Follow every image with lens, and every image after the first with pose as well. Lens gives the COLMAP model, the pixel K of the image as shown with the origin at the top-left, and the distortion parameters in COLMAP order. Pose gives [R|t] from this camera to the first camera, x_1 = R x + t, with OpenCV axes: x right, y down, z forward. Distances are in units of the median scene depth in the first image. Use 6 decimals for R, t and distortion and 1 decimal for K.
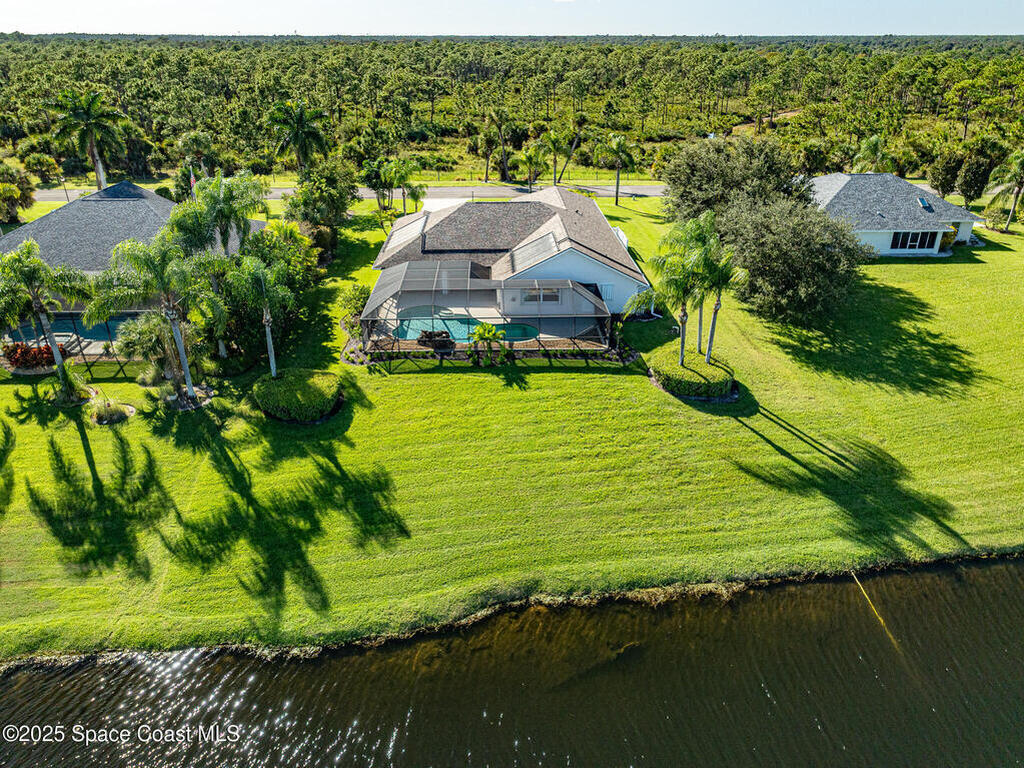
lens RADIAL K [[718.9, 0, 512.0], [0, 718.9, 384.0], [0, 0, 1]] dist [-0.021294, 0.035606]
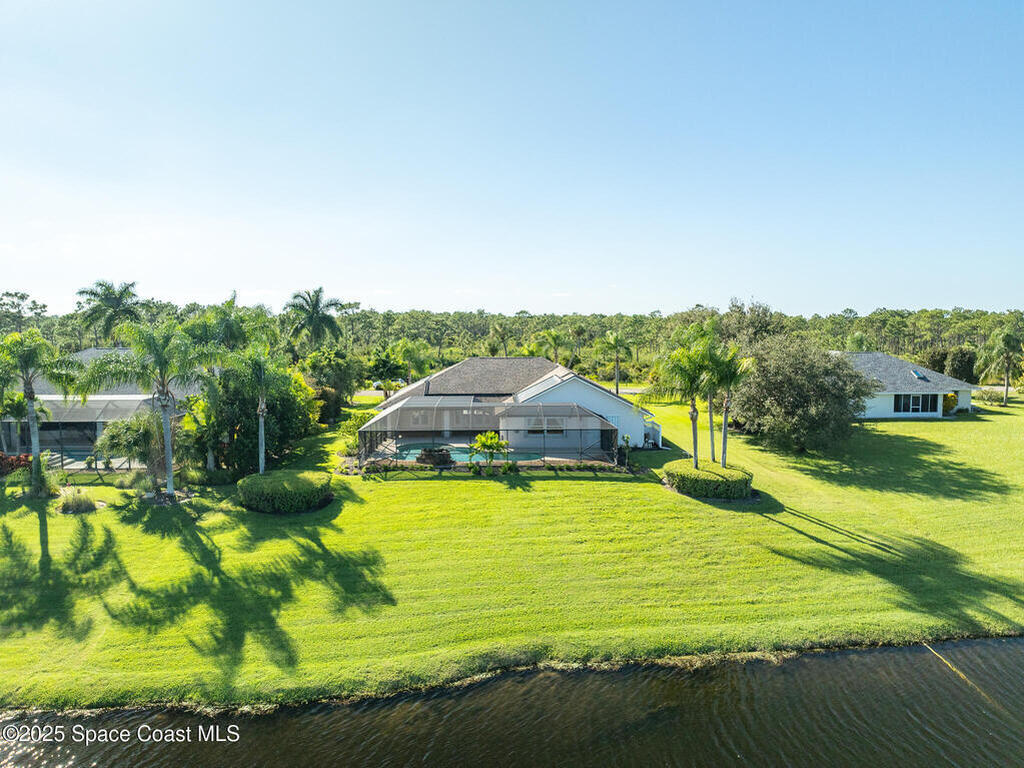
lens RADIAL K [[718.9, 0, 512.0], [0, 718.9, 384.0], [0, 0, 1]] dist [-0.021294, 0.035606]
pose [[0.999996, 0.001335, -0.002554, -0.003096], [-0.002162, 0.933517, -0.358526, 0.246290], [0.001905, 0.358530, 0.933516, 0.097054]]
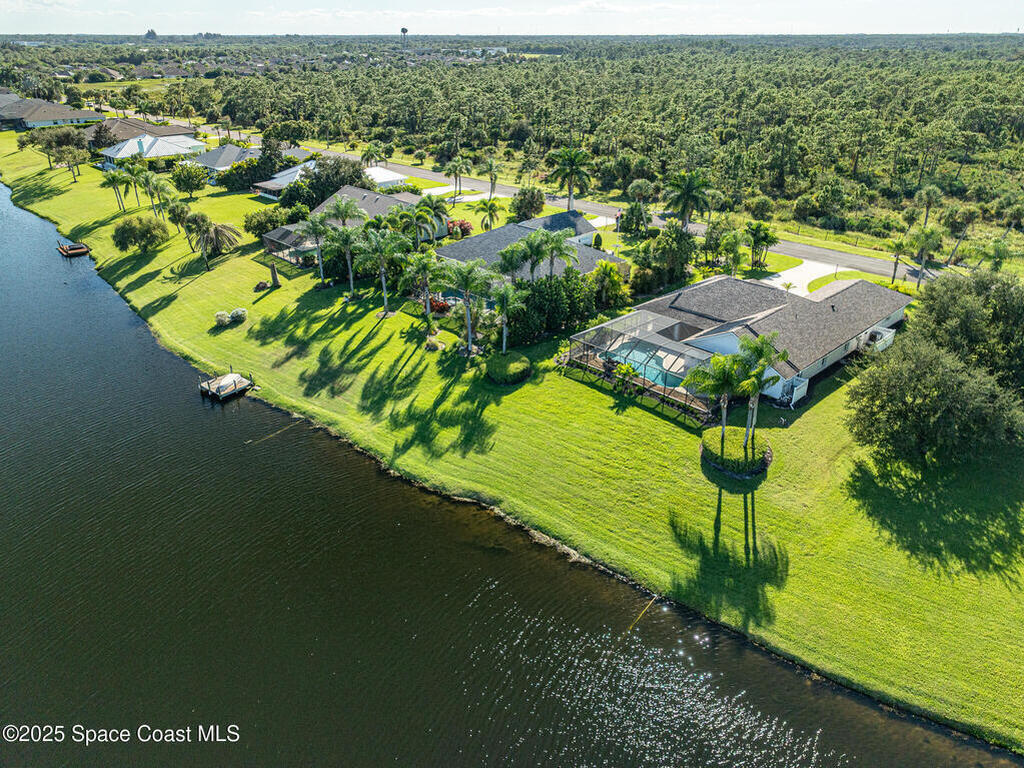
lens RADIAL K [[718.9, 0, 512.0], [0, 718.9, 384.0], [0, 0, 1]] dist [-0.021294, 0.035606]
pose [[0.668537, 0.327713, -0.667579, 0.973563], [-0.323551, 0.936433, 0.135677, -0.208939], [0.669607, 0.125290, 0.732072, -0.269880]]
